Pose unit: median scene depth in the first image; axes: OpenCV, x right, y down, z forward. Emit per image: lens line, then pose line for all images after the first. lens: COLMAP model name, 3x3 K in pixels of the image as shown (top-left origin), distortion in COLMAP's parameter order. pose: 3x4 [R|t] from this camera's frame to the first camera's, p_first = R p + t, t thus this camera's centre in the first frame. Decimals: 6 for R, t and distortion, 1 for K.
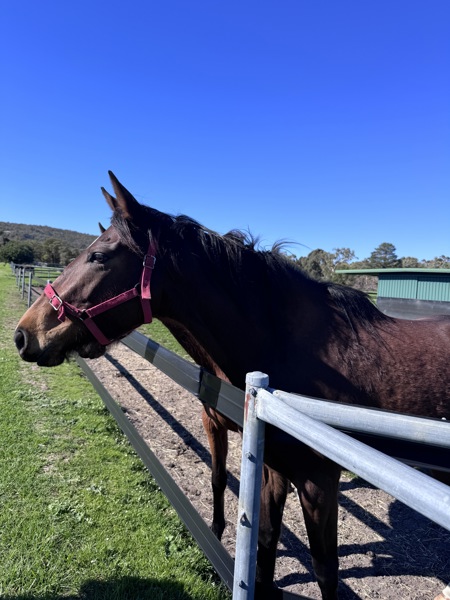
lens RADIAL K [[423.3, 0, 219.4], [0, 423.3, 303.3], [0, 0, 1]] dist [0.046390, -0.071123]
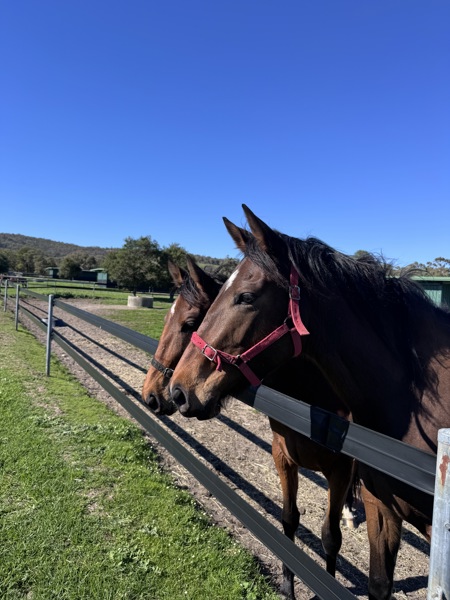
lens RADIAL K [[423.3, 0, 219.1], [0, 423.3, 302.5], [0, 0, 1]] dist [0.046390, -0.071123]
pose [[0.998648, -0.010259, 0.050953, -0.118200], [0.011301, 0.999732, -0.020205, -0.023634], [-0.050732, 0.020753, 0.998497, 0.038929]]
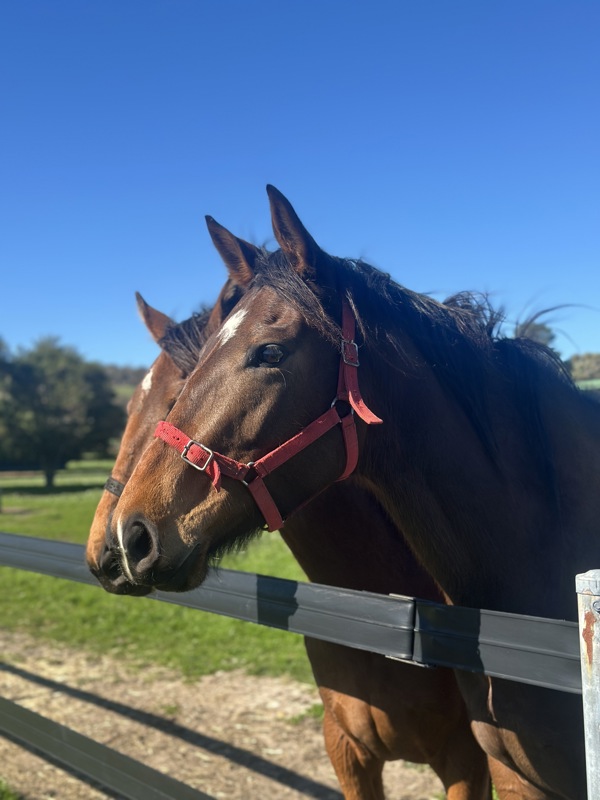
lens RADIAL K [[1117.4, 0, 292.5], [0, 1117.4, 399.8], [0, 0, 1]] dist [0.142043, 0.000000]
pose [[0.983979, -0.082075, 0.158268, -0.136348], [0.096594, 0.991573, -0.086333, 0.009416], [-0.149848, 0.100238, 0.983615, -0.102687]]
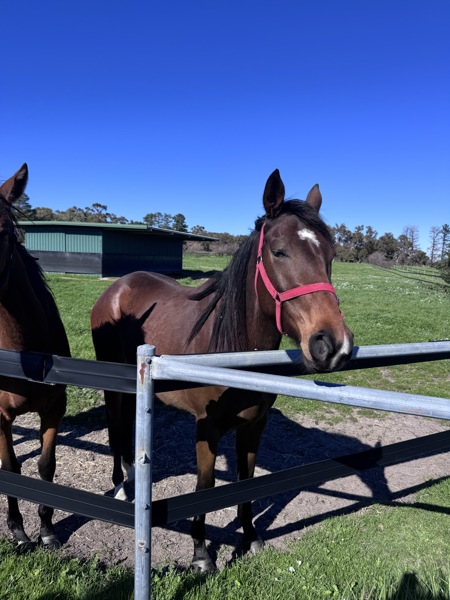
lens RADIAL K [[423.3, 0, 228.3], [0, 423.3, 302.7], [0, 0, 1]] dist [0.046390, -0.071123]
pose [[0.680992, -0.118961, 0.722564, -0.176156], [0.036513, 0.991005, 0.128744, -0.031806], [-0.731380, -0.061290, 0.679210, -0.009112]]
